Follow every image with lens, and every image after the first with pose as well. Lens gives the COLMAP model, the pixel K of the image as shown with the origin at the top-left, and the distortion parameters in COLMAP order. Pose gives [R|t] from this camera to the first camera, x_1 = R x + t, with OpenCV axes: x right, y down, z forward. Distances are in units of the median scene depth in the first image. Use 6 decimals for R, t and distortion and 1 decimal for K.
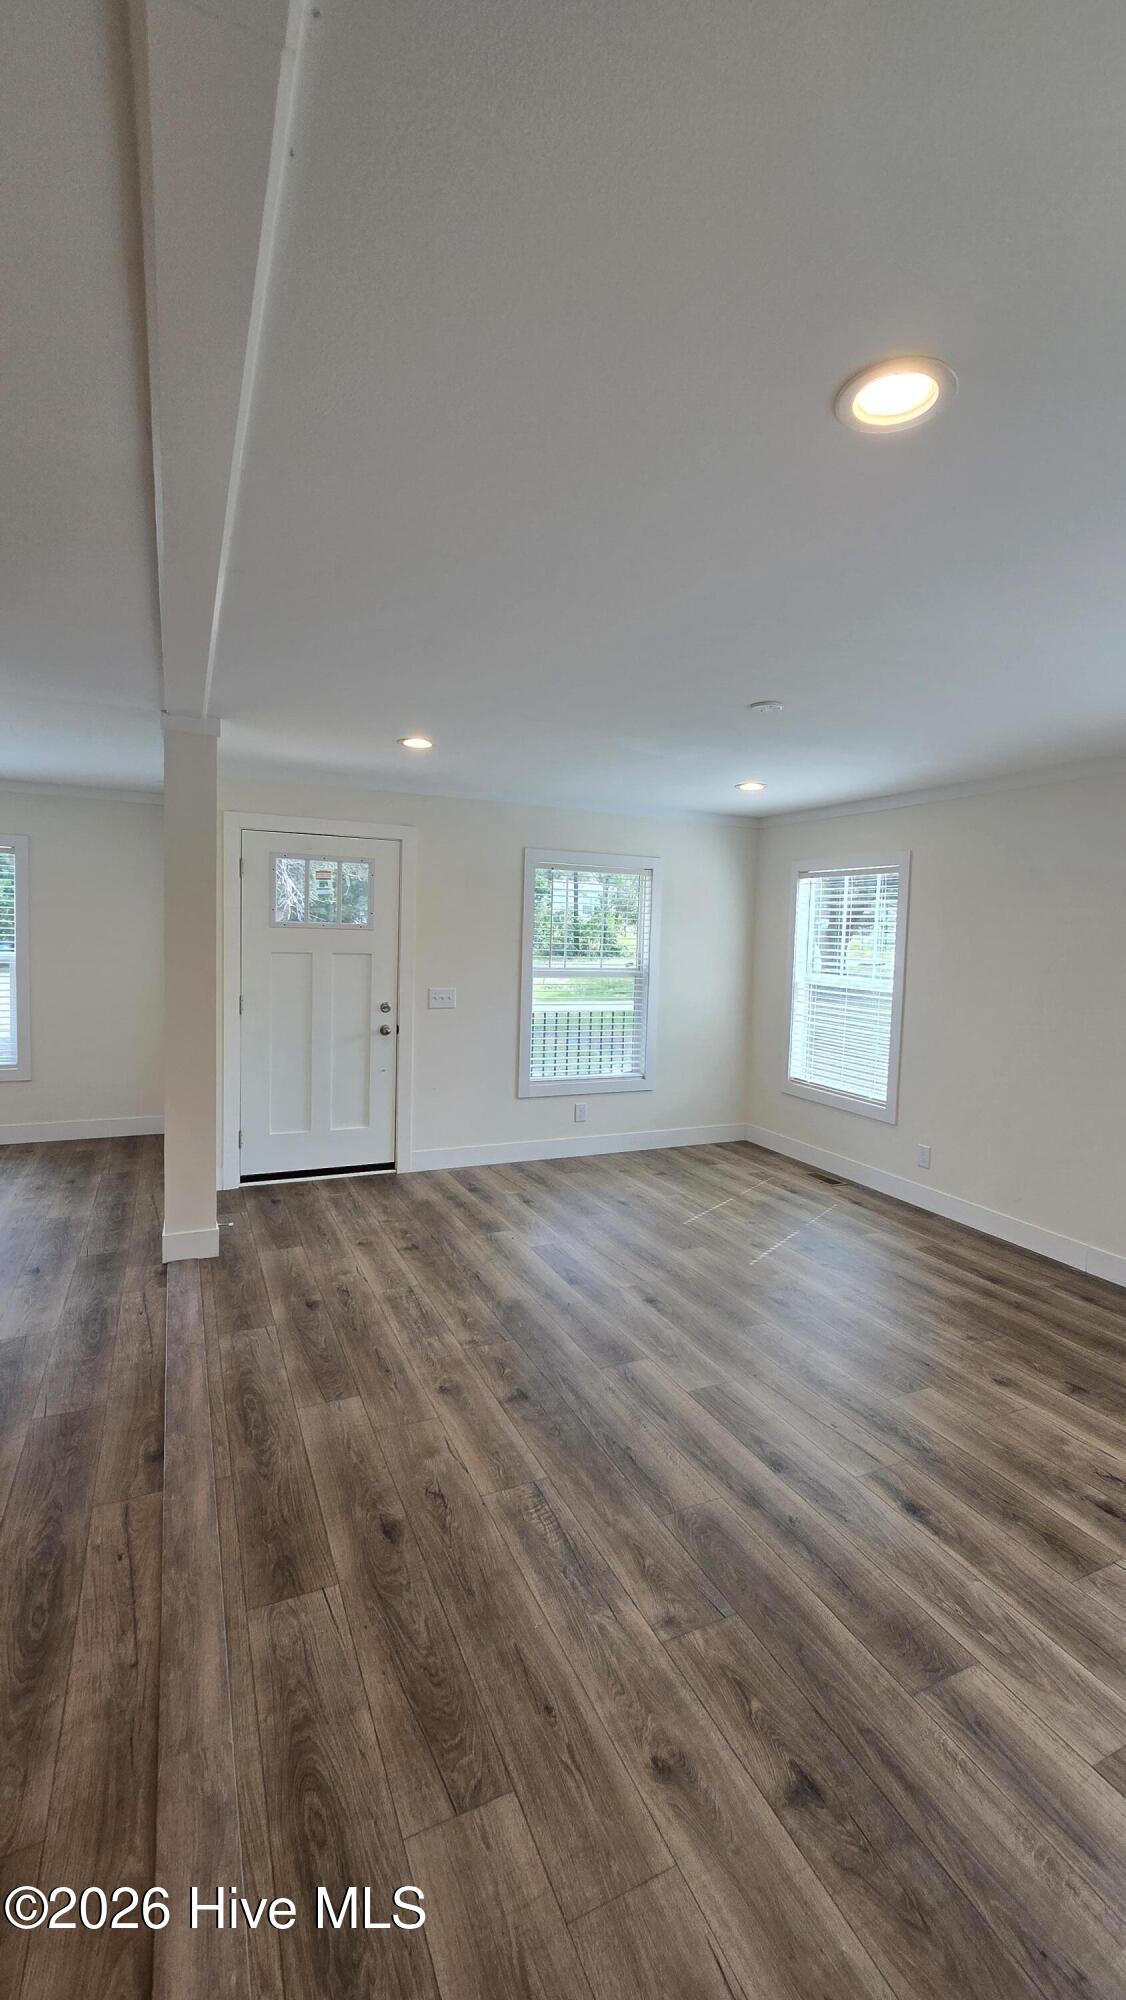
lens RADIAL K [[815.7, 0, 562.0], [0, 815.7, 984.5], [0, 0, 1]] dist [-0.004256, 0.001383]
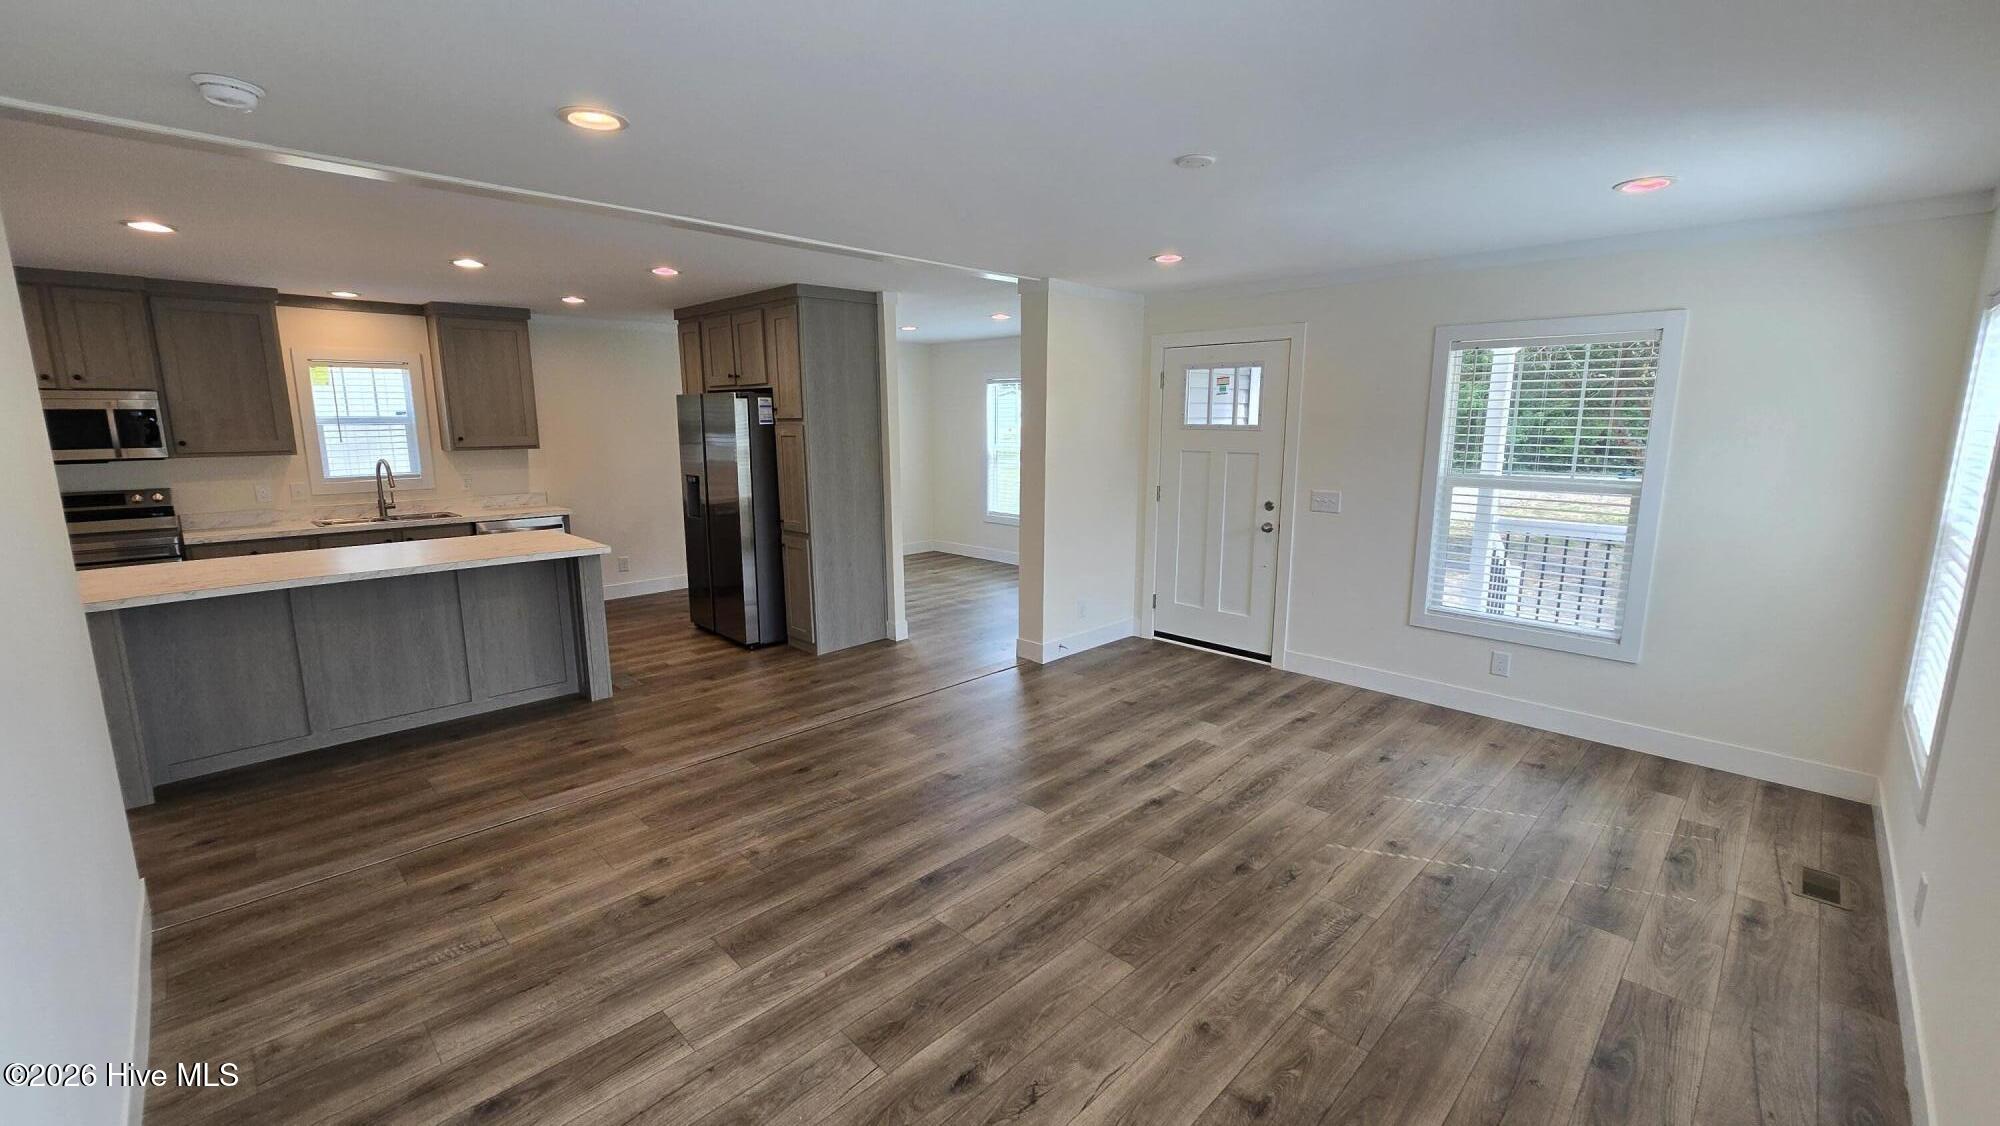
lens RADIAL K [[815.7, 0, 995.7], [0, 815.7, 564.5], [0, 0, 1]] dist [-0.004256, 0.001383]
pose [[0.340266, 0.139548, -0.929917, 0.678347], [-0.046649, 0.990214, 0.131527, -0.019348], [0.939171, -0.001375, 0.343446, 0.339069]]
